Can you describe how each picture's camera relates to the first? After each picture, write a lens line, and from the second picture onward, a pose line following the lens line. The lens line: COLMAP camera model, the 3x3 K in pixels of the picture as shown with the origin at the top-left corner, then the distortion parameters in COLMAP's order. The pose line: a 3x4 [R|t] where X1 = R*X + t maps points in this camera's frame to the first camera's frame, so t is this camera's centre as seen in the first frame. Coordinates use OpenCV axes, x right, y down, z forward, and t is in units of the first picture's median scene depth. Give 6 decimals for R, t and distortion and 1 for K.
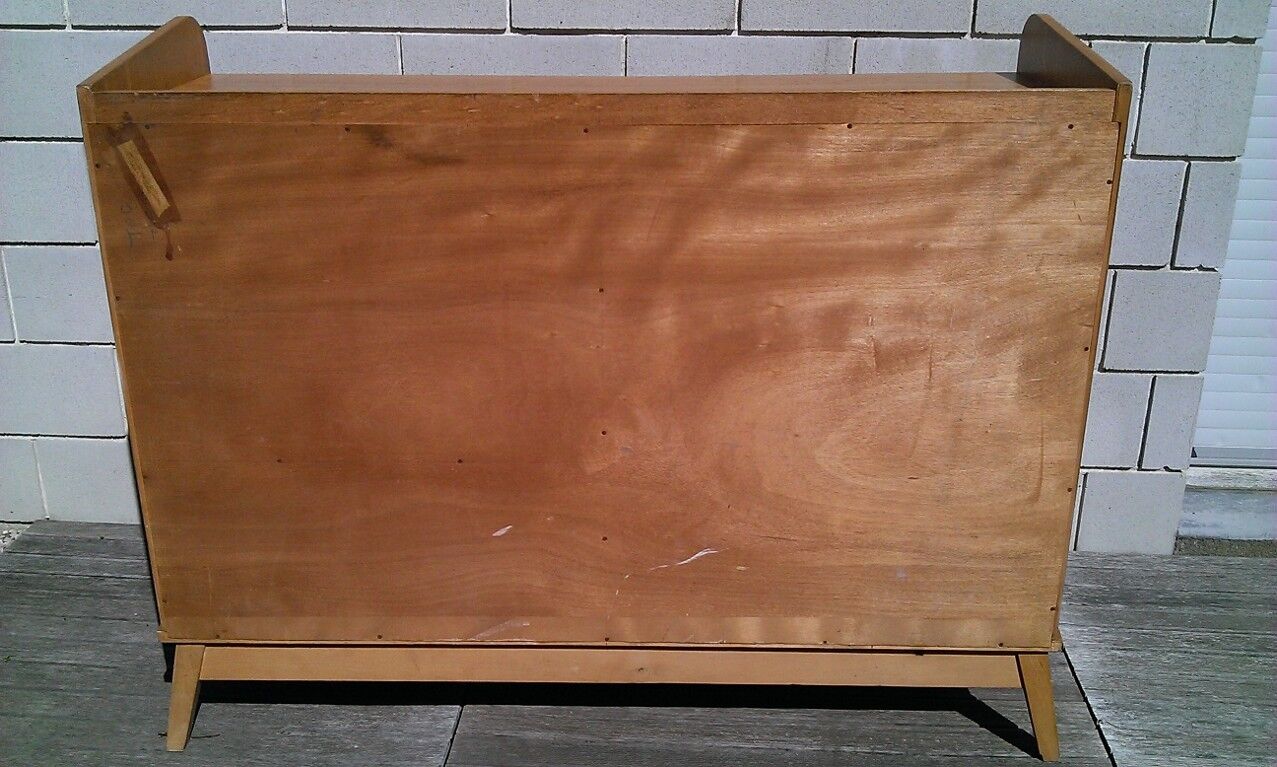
lens RADIAL K [[1296.5, 0, 645.2], [0, 1296.5, 420.3], [0, 0, 1]] dist [-0.017903, -0.032603]
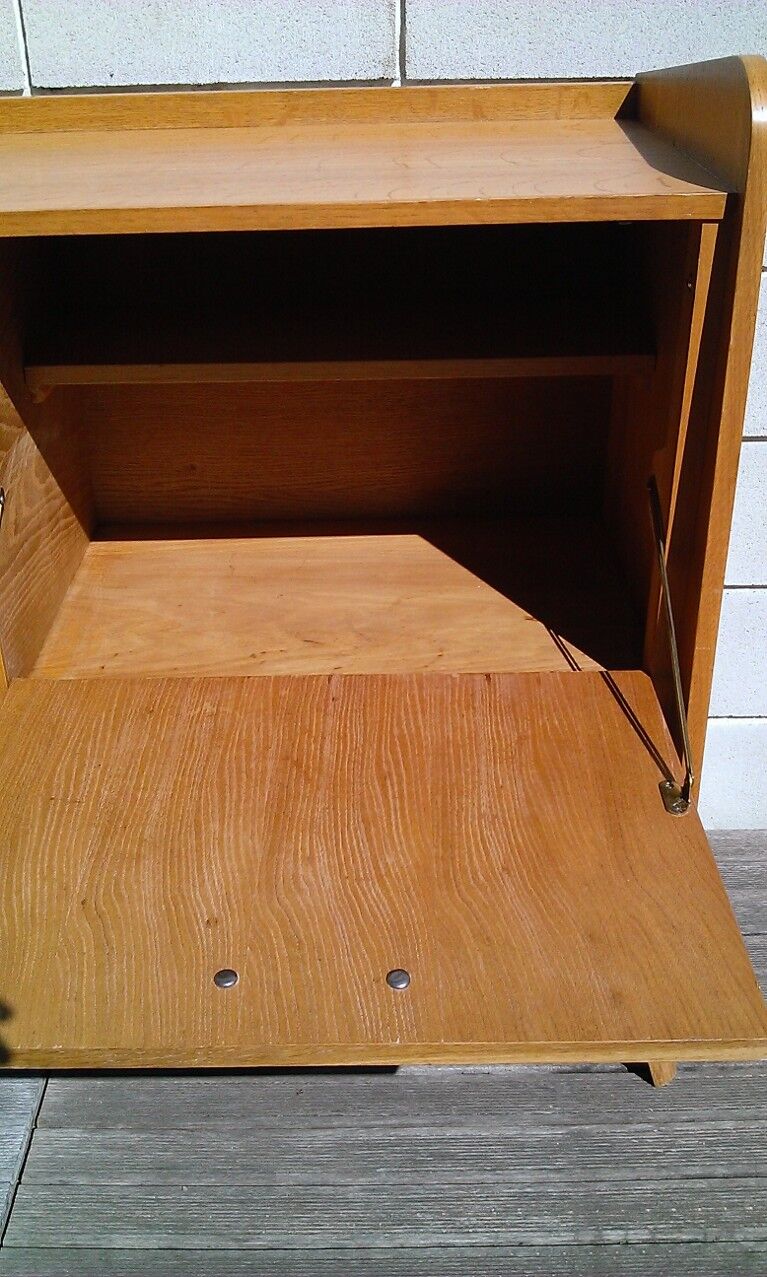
lens RADIAL K [[1296.5, 0, 383.5], [0, 1296.5, 638.5], [0, 0, 1]] dist [-0.017903, -0.032603]
pose [[0.998042, -0.046281, 0.042069, 0.027688], [0.041145, 0.992433, 0.115692, -0.119260], [-0.047105, -0.113735, 0.992394, 0.395094]]
